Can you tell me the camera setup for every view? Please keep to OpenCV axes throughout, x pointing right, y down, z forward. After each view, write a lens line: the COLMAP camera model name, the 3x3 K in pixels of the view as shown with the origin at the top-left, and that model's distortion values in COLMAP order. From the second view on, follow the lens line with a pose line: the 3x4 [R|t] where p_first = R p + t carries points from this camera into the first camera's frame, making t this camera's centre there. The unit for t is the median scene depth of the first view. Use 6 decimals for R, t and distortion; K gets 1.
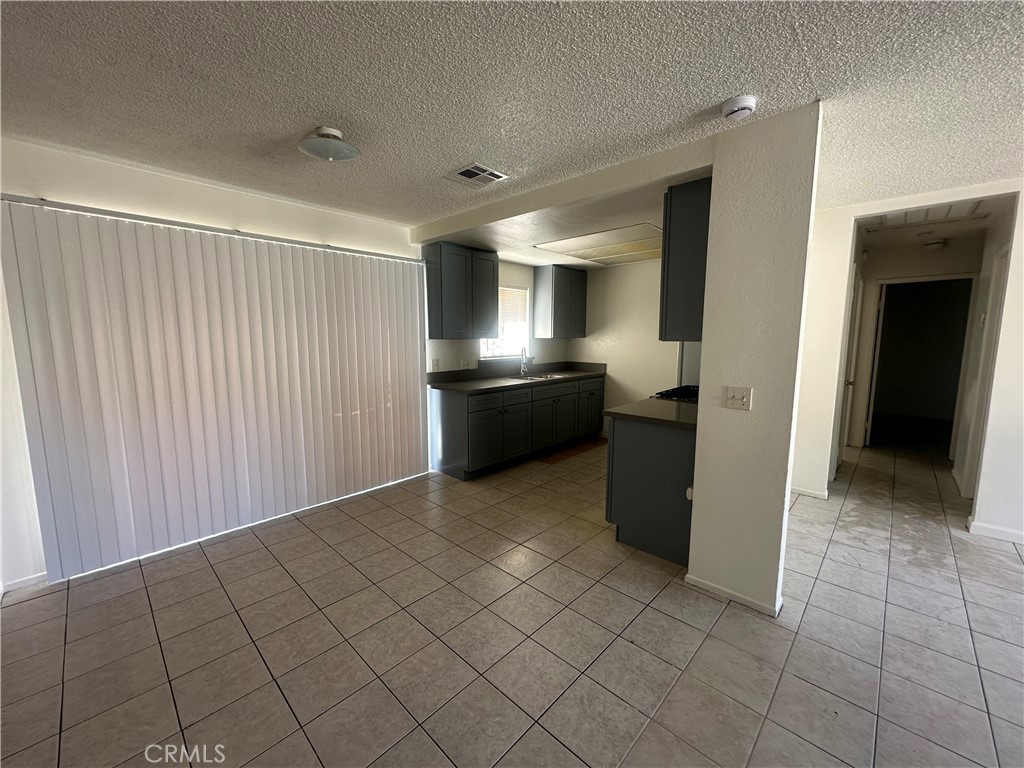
lens RADIAL K [[412.1, 0, 512.6], [0, 412.1, 380.5], [0, 0, 1]] dist [0.009257, -0.000707]
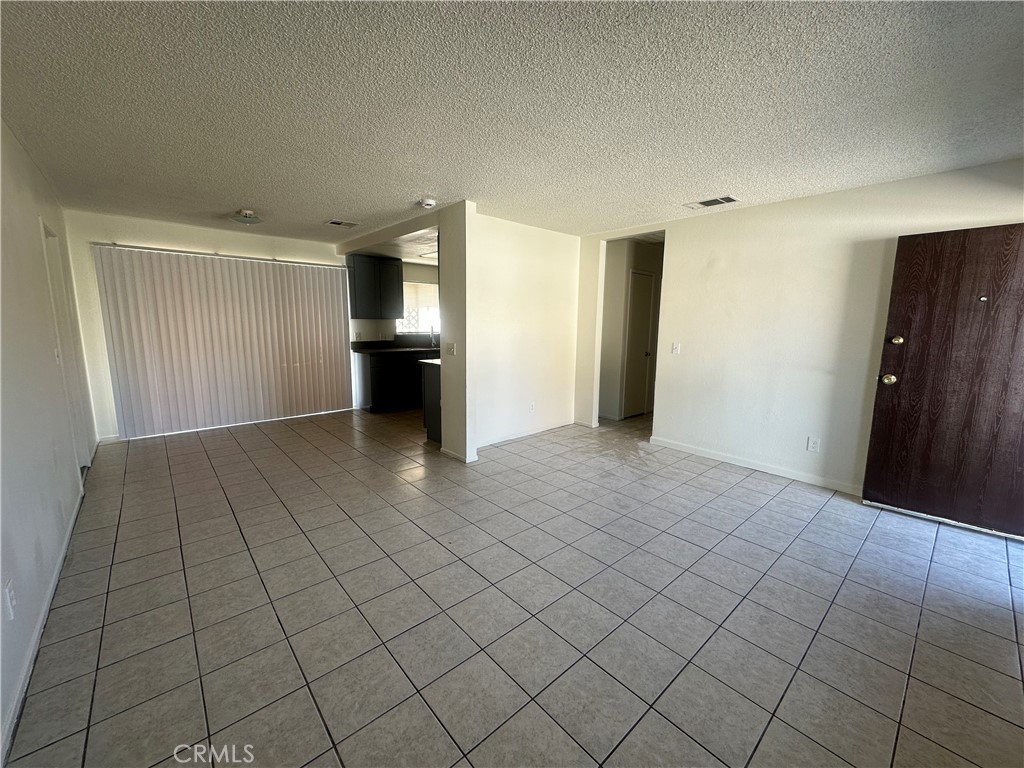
lens RADIAL K [[412.1, 0, 505.3], [0, 412.1, 374.1], [0, 0, 1]] dist [0.009257, -0.000707]
pose [[0.995571, 0.022934, -0.091170, 0.577033], [-0.021537, 0.999636, 0.016275, 0.074014], [0.091510, -0.014240, 0.995702, -0.515543]]
